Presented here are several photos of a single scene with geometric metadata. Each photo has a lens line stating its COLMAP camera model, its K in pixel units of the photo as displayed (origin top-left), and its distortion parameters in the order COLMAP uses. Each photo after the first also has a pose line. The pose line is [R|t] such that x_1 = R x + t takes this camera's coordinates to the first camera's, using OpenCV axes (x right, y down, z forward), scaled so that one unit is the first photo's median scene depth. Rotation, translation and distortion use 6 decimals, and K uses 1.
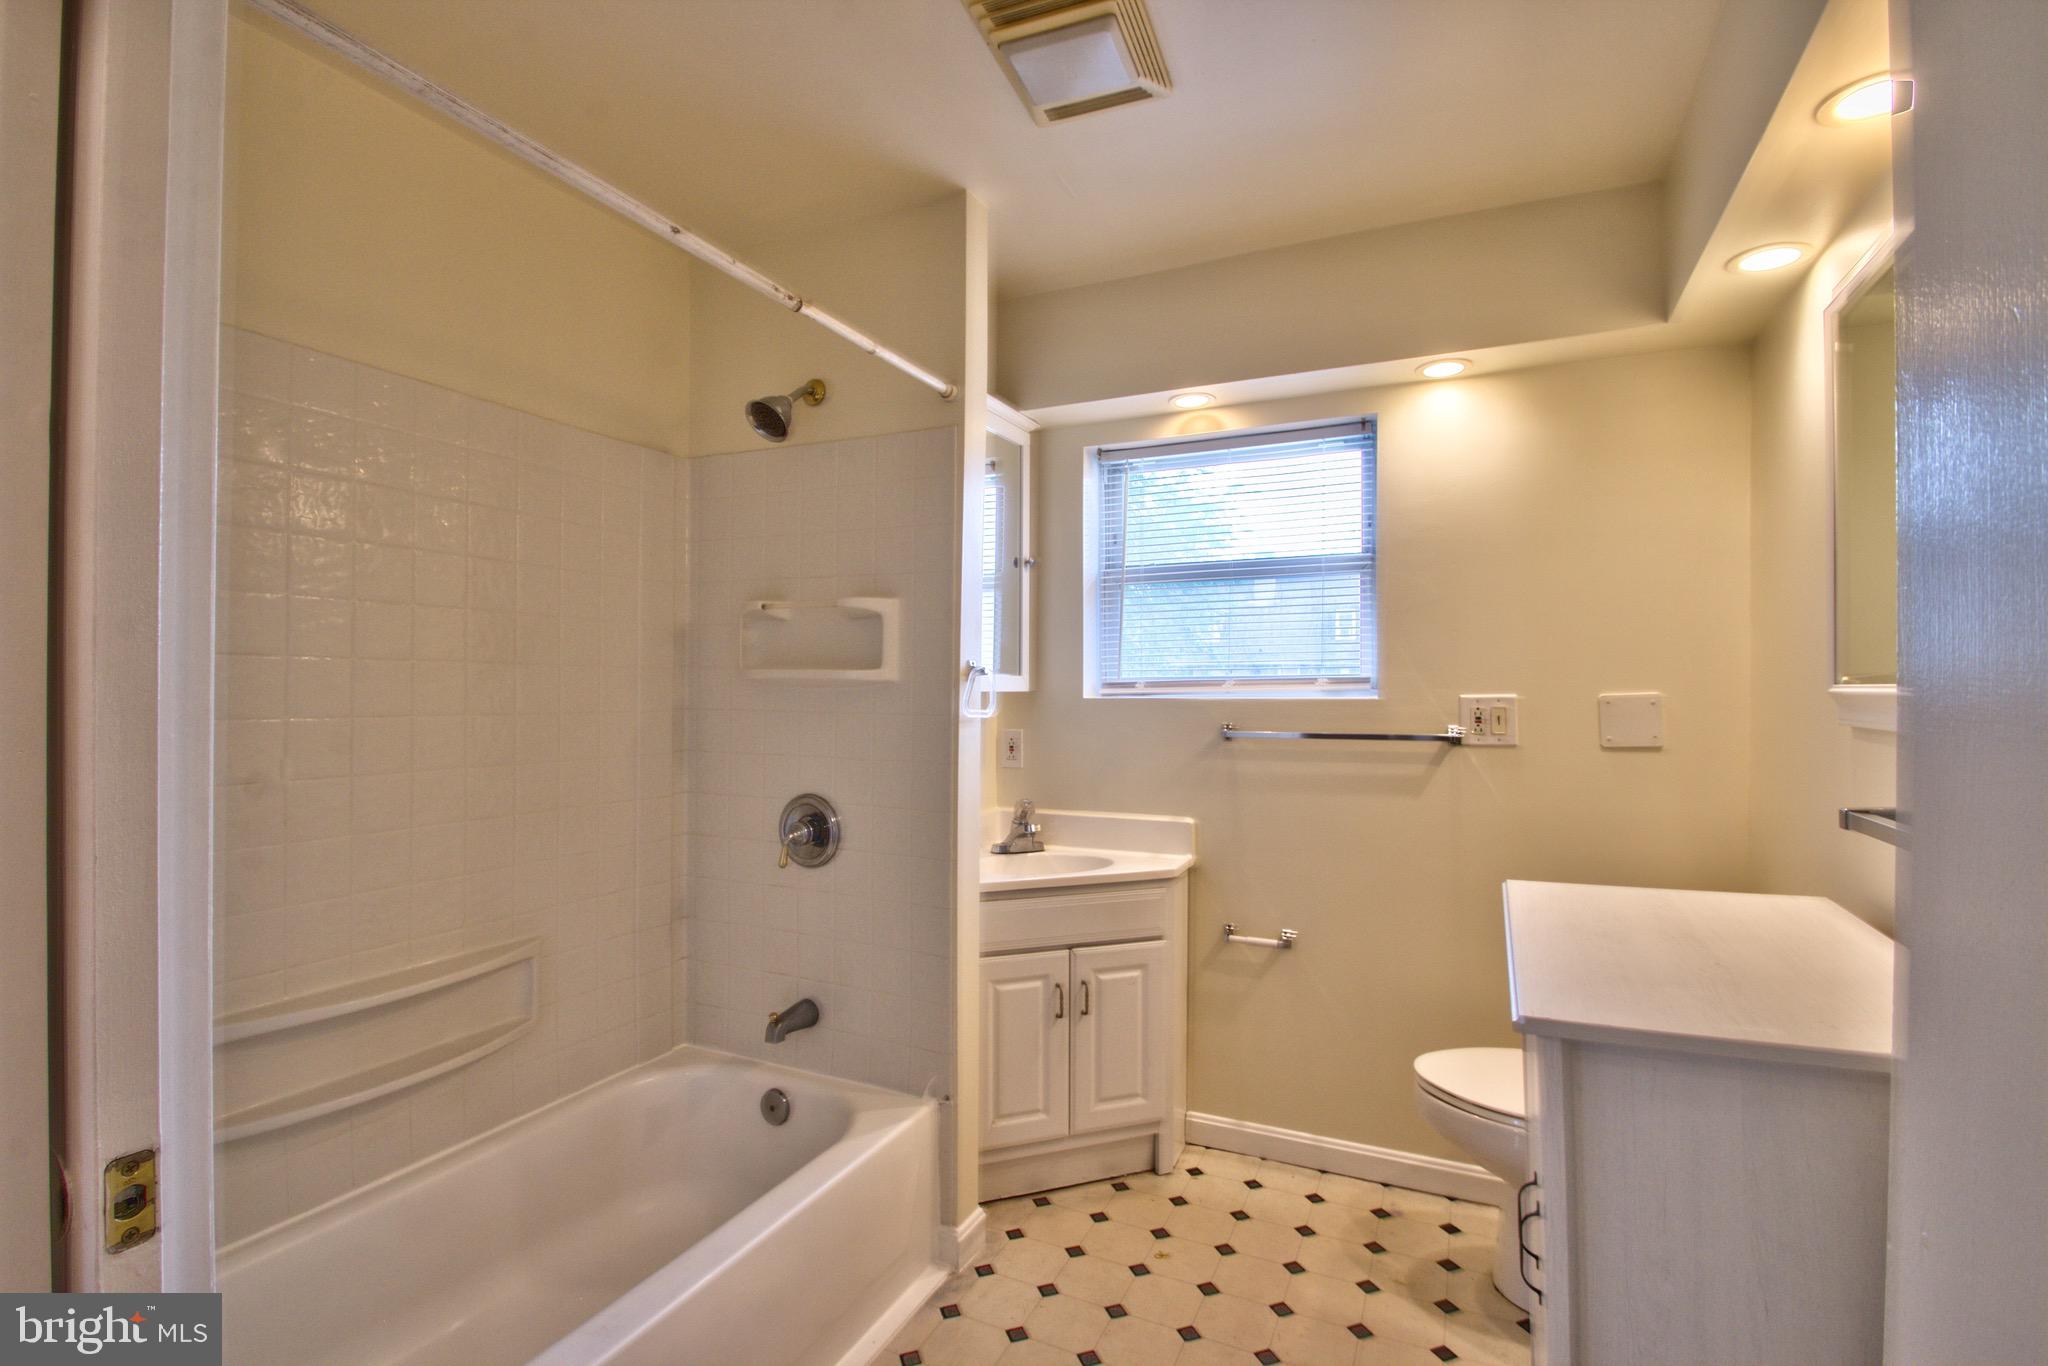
lens RADIAL K [[960.9, 0, 1012.5], [0, 960.9, 684.7], [0, 0, 1]] dist [0.003378, -0.012835]
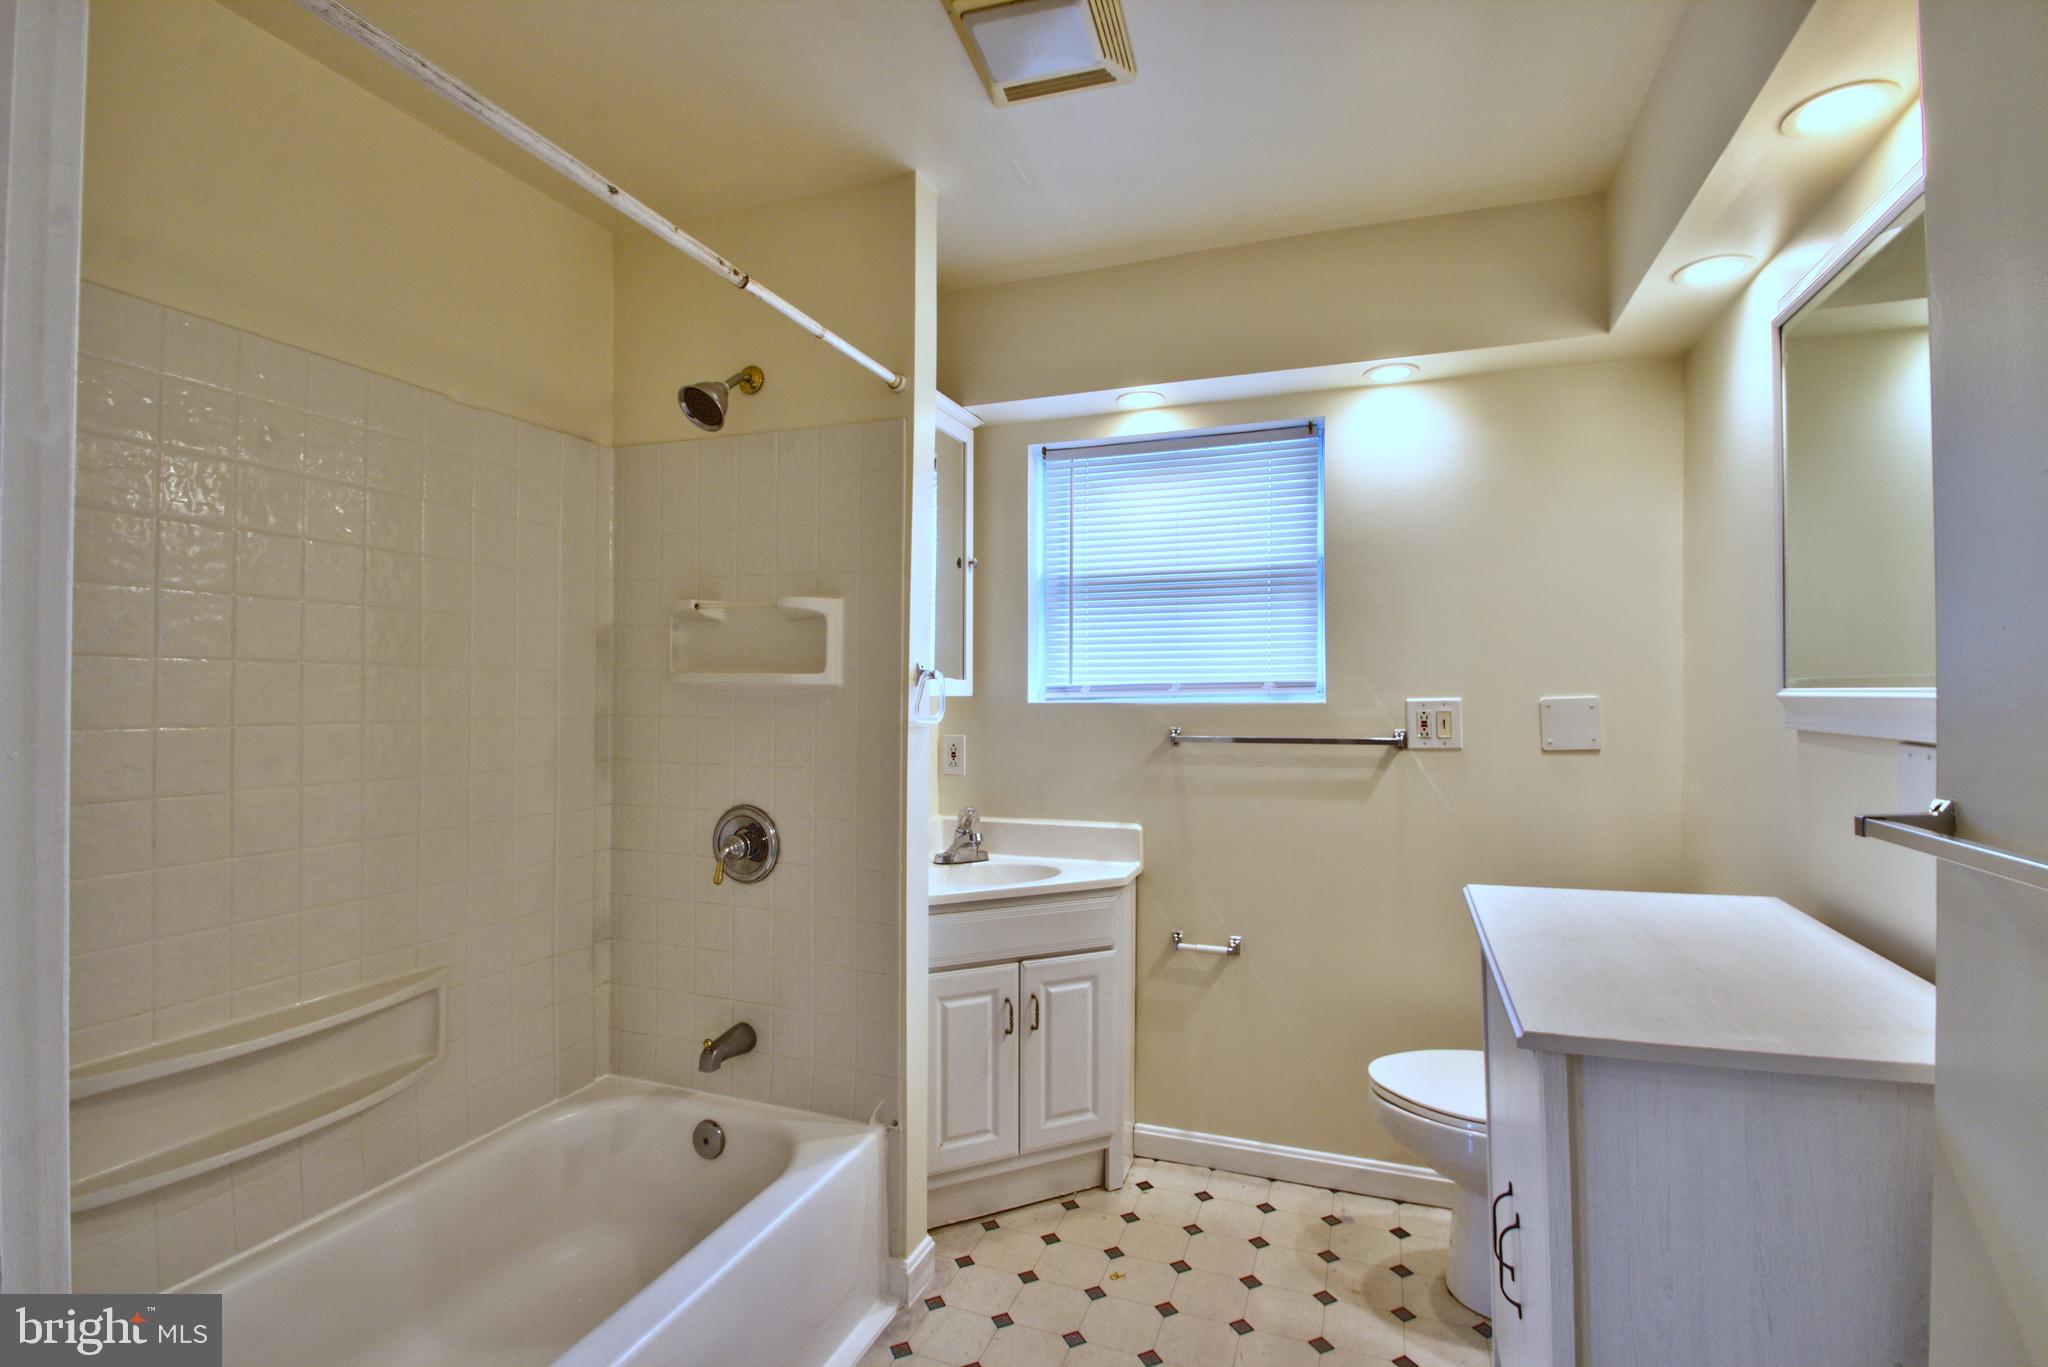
lens RADIAL K [[960.9, 0, 1012.5], [0, 960.9, 685.2], [0, 0, 1]] dist [0.003378, -0.012835]
pose [[0.996151, -0.000573, 0.087647, -0.033575], [0.000873, 0.999994, -0.003382, -0.000503], [-0.087644, 0.003445, 0.996146, 0.038216]]
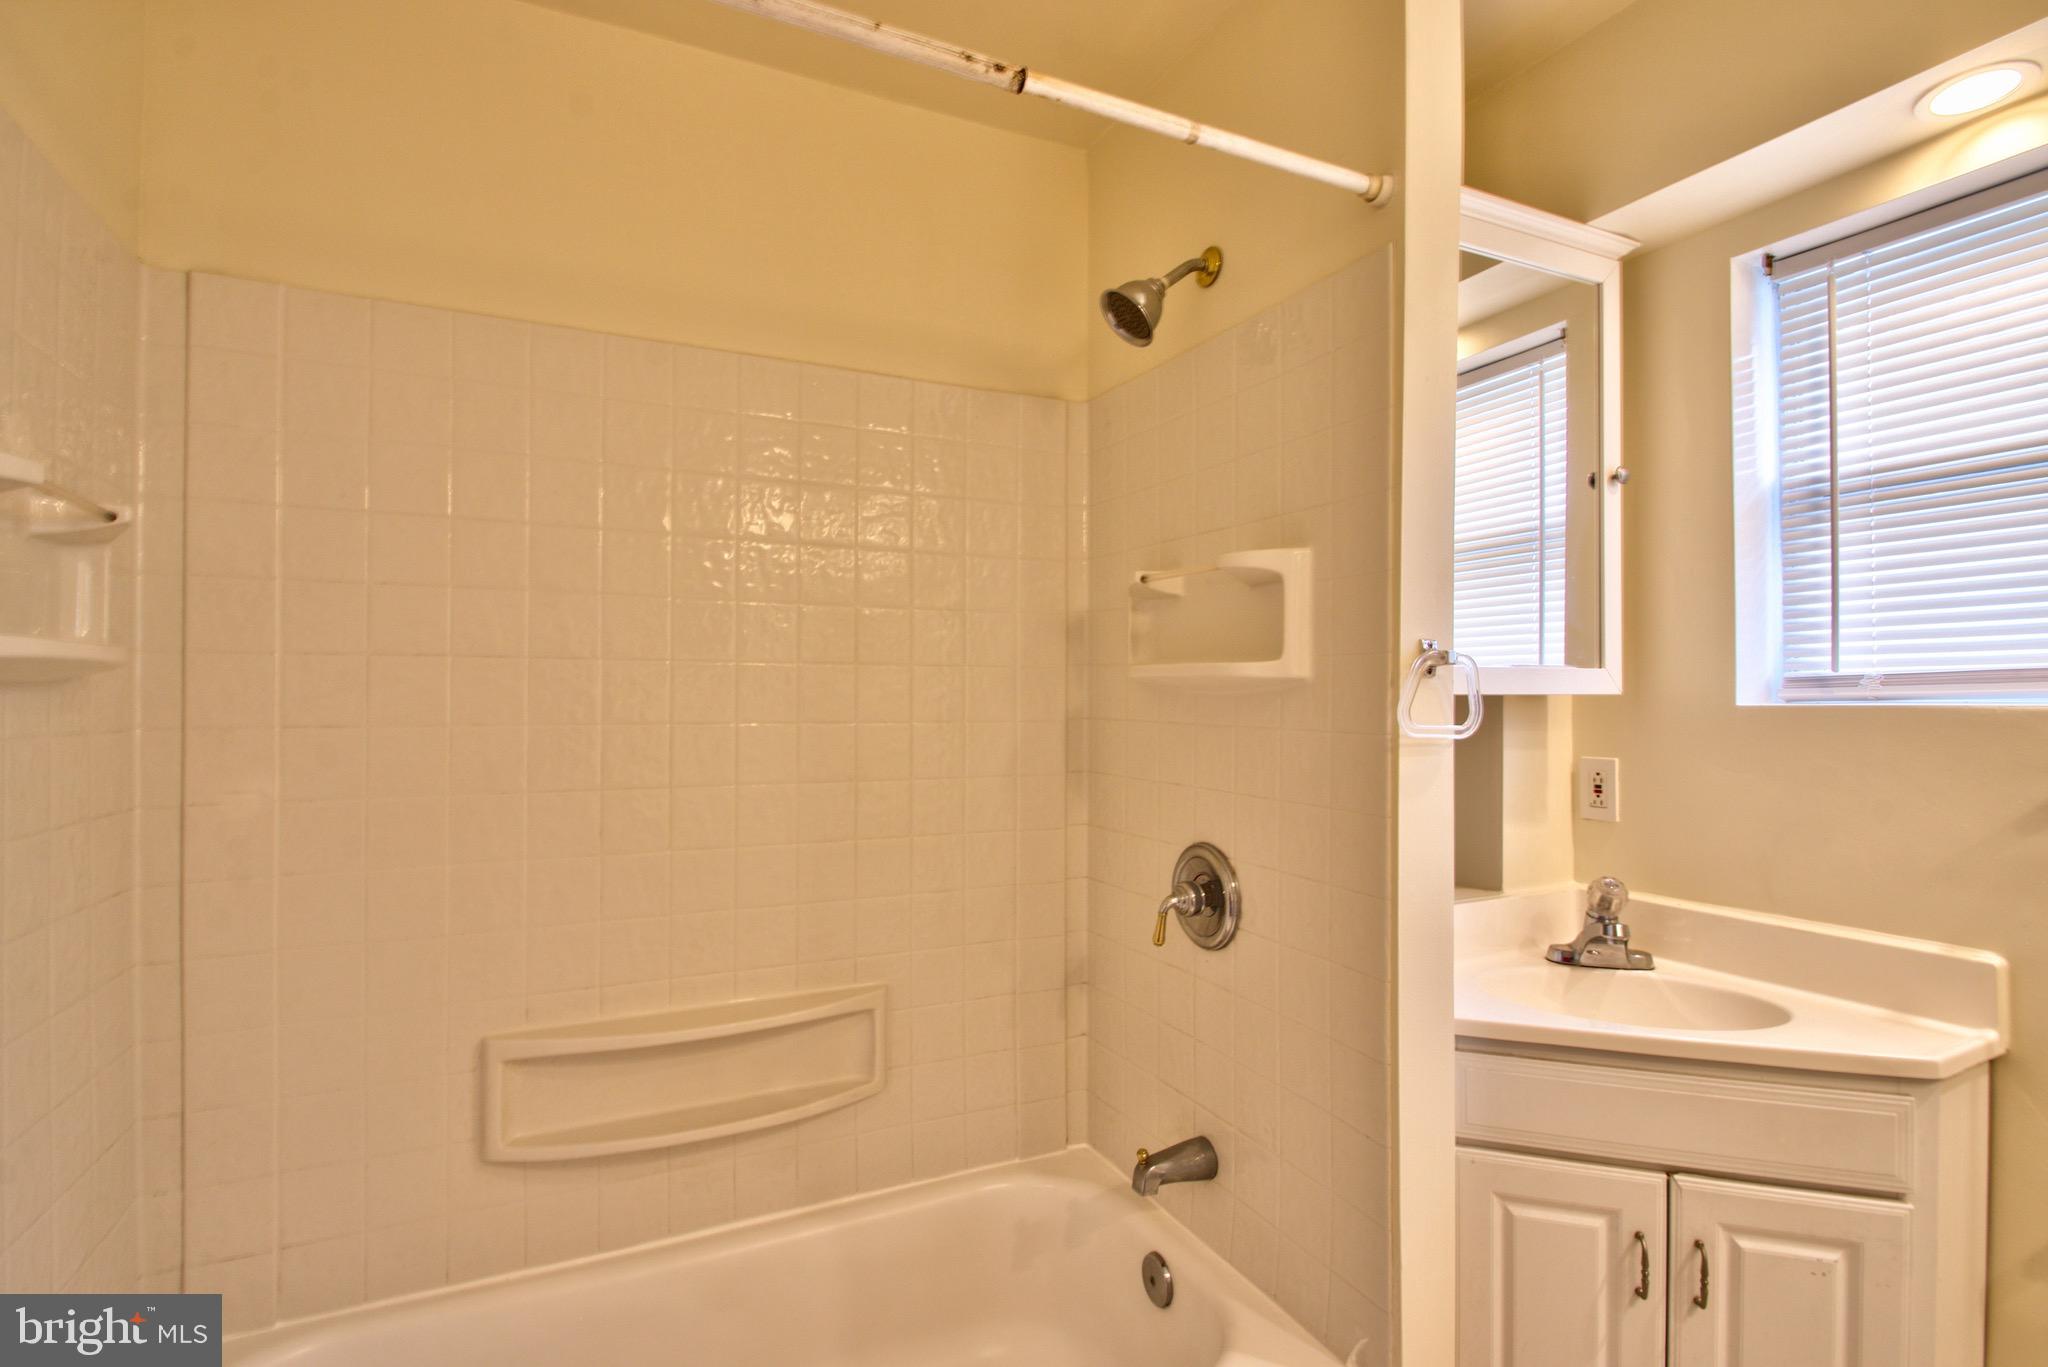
lens RADIAL K [[960.9, 0, 1012.5], [0, 960.9, 685.2], [0, 0, 1]] dist [0.003378, -0.012835]
pose [[0.776665, -0.010680, -0.629824, 0.121504], [0.006413, 0.999939, -0.009048, 0.005085], [0.629882, 0.002988, 0.776685, 0.376188]]
